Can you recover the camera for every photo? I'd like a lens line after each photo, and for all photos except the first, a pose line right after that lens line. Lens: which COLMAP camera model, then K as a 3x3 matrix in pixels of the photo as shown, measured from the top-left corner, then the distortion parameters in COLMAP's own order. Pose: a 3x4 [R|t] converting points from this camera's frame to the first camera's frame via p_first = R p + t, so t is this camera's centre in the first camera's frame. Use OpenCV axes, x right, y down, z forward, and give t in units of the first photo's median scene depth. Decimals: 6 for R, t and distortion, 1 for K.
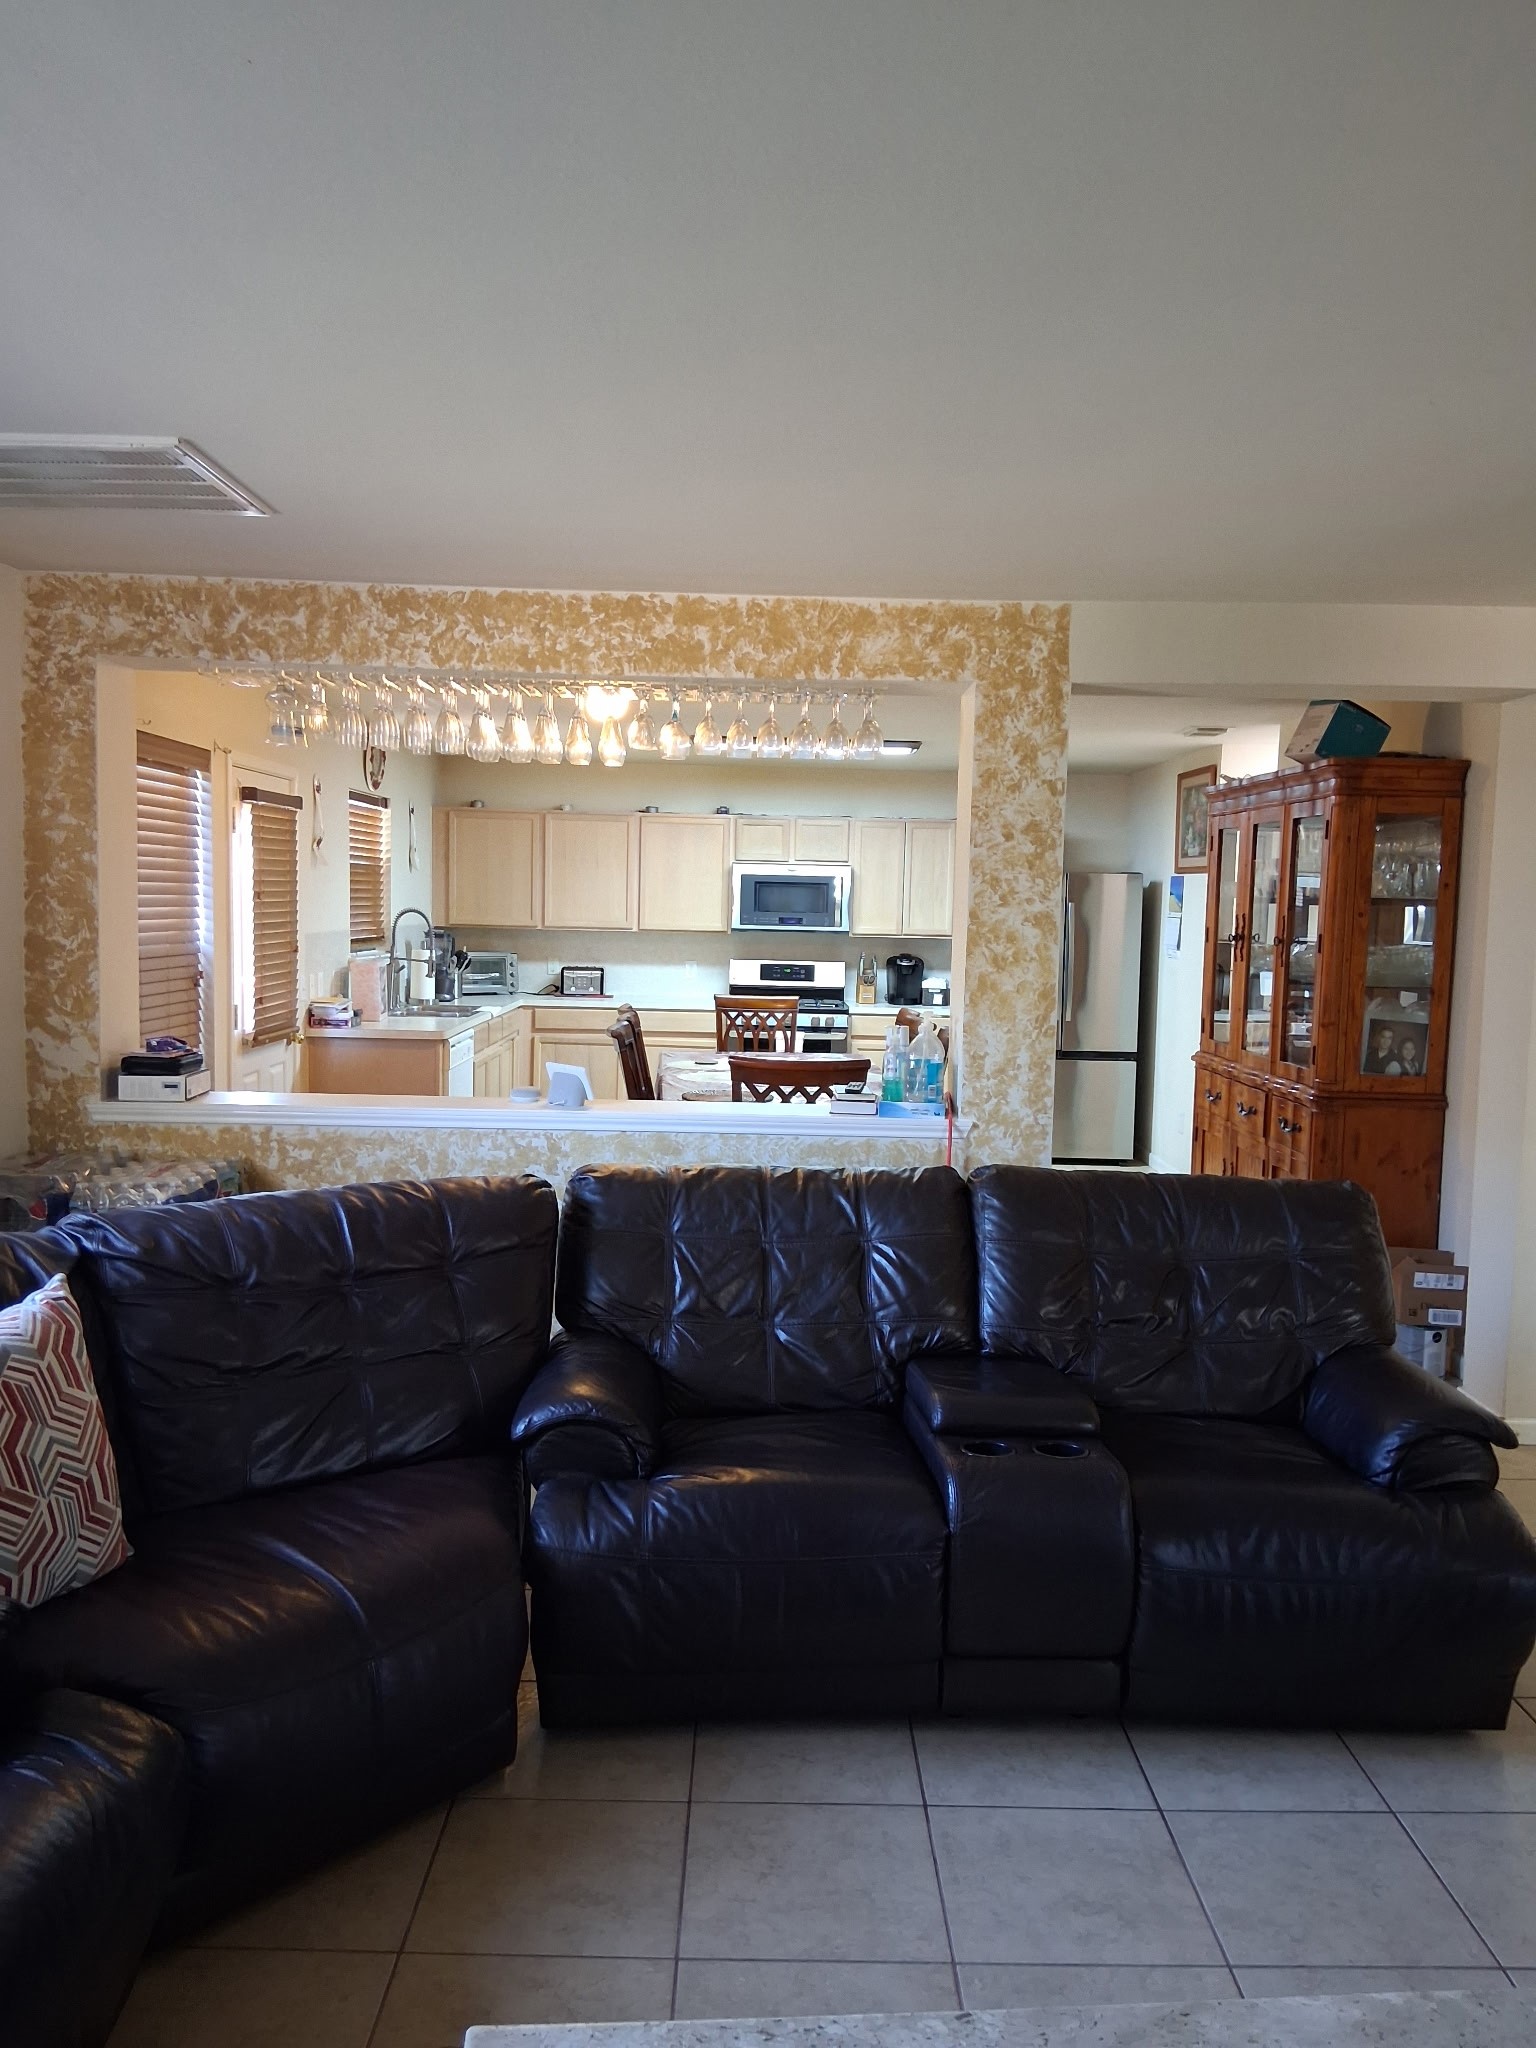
lens RADIAL K [[1544.3, 0, 757.2], [0, 1544.3, 1024.4], [0, 0, 1]] dist [0.087368, -0.153234]
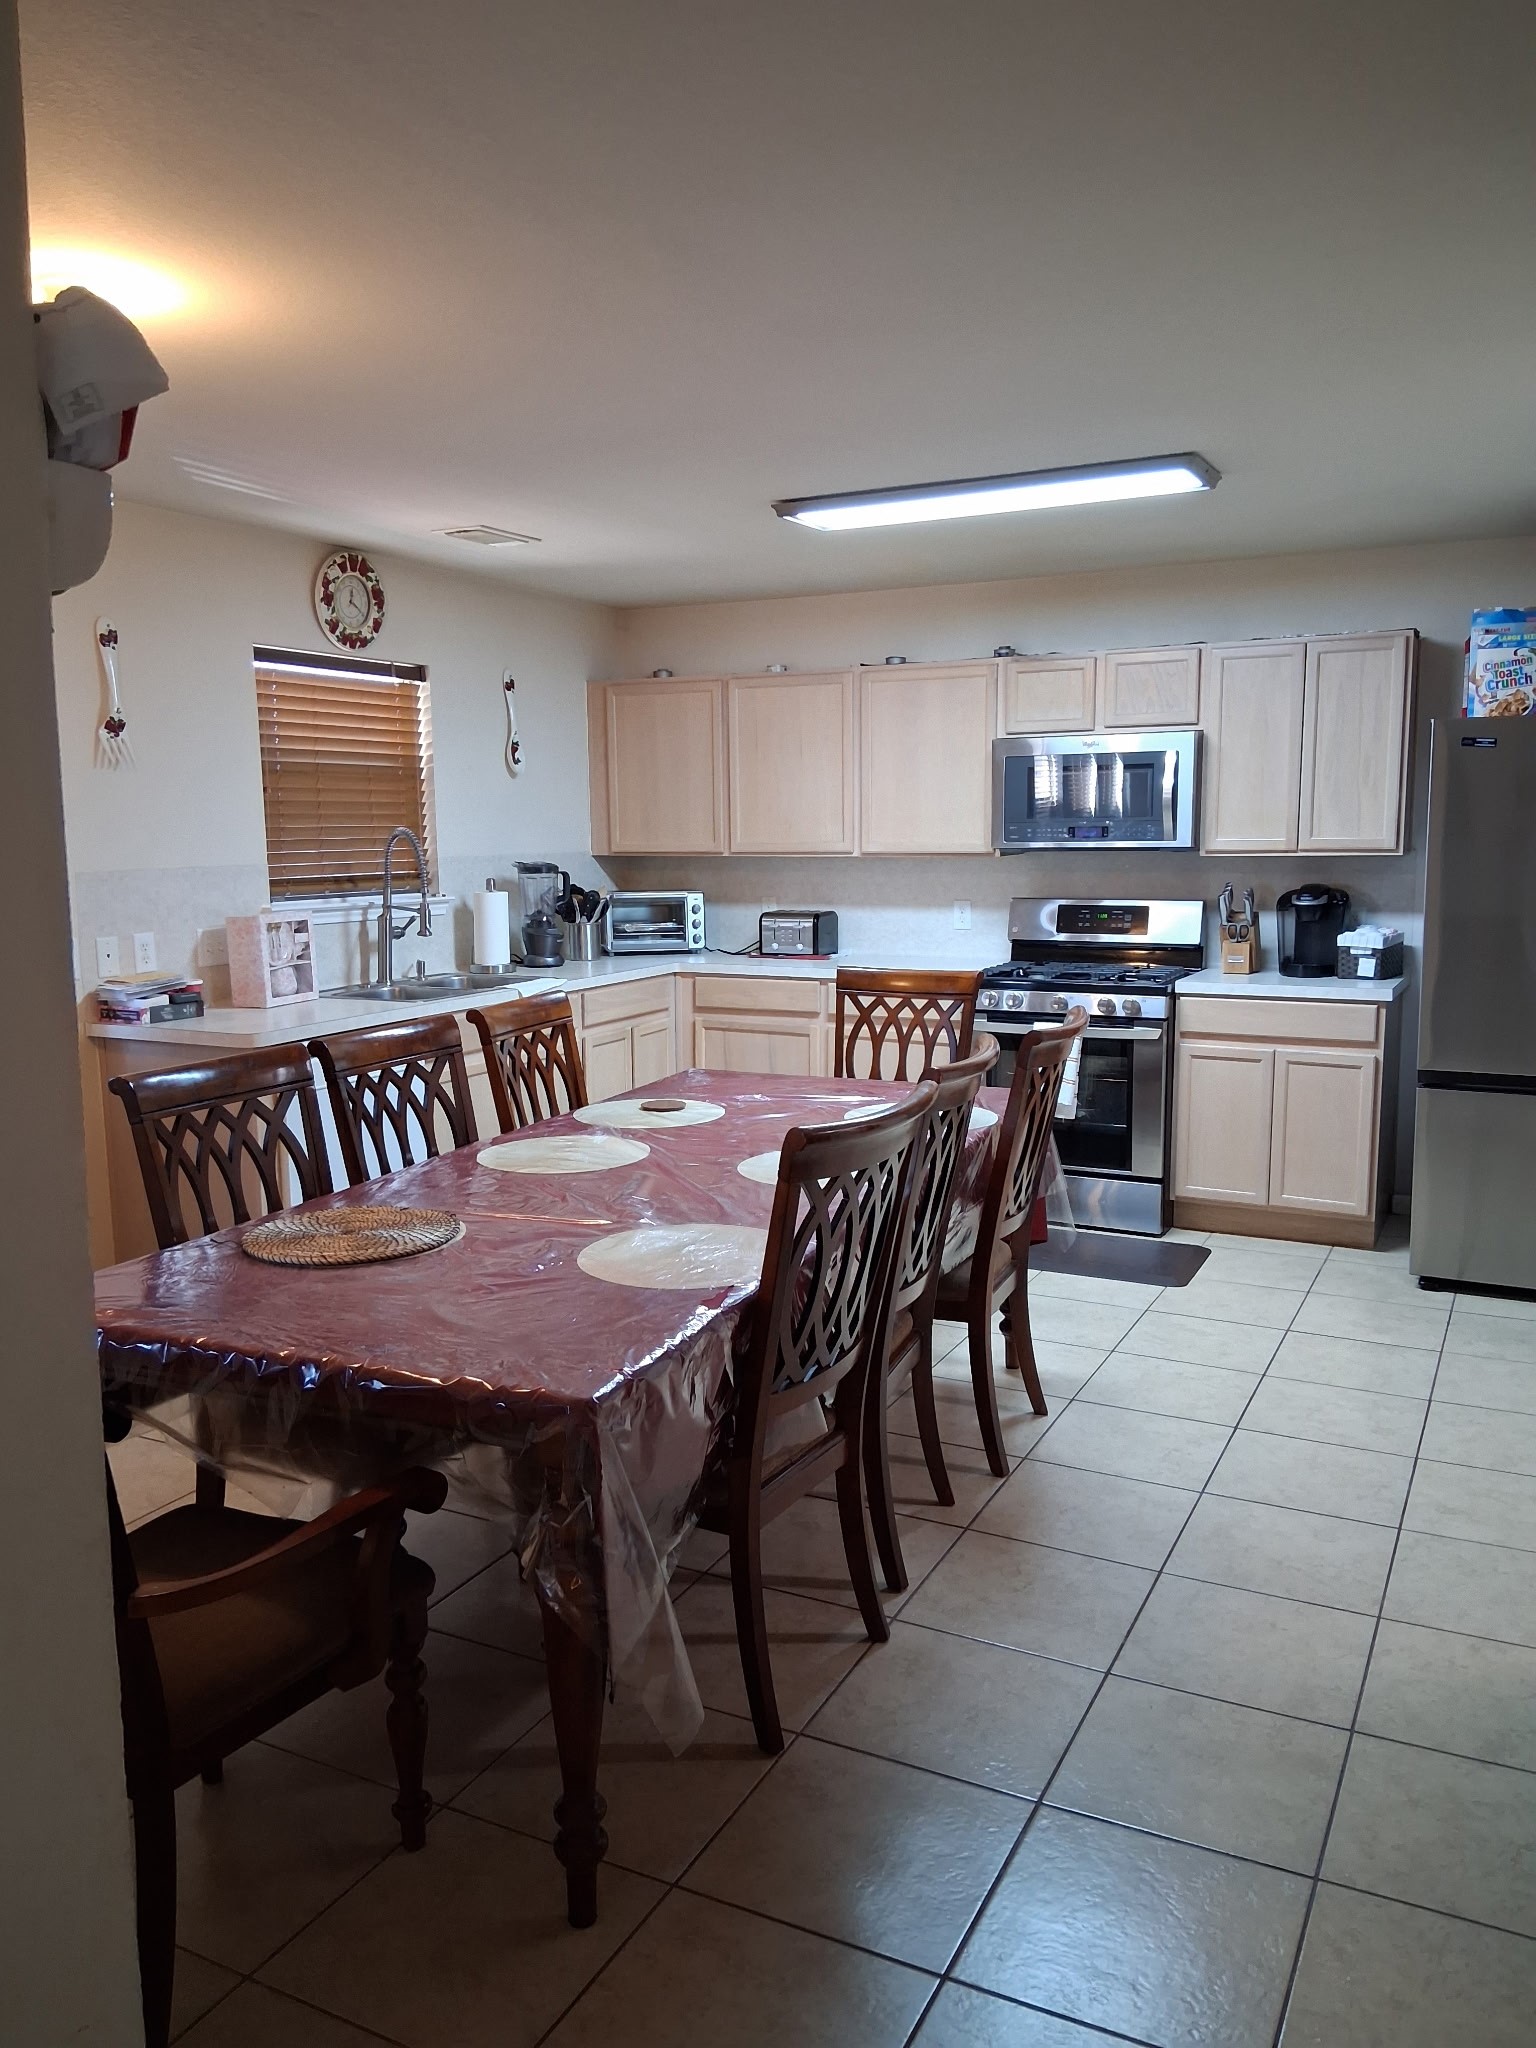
lens RADIAL K [[1544.3, 0, 757.2], [0, 1544.3, 1024.4], [0, 0, 1]] dist [0.087368, -0.153234]
pose [[0.887338, 0.027448, -0.460301, 0.180391], [-0.005228, 0.998761, 0.049480, -0.022326], [0.461089, -0.041499, 0.886383, 0.416396]]
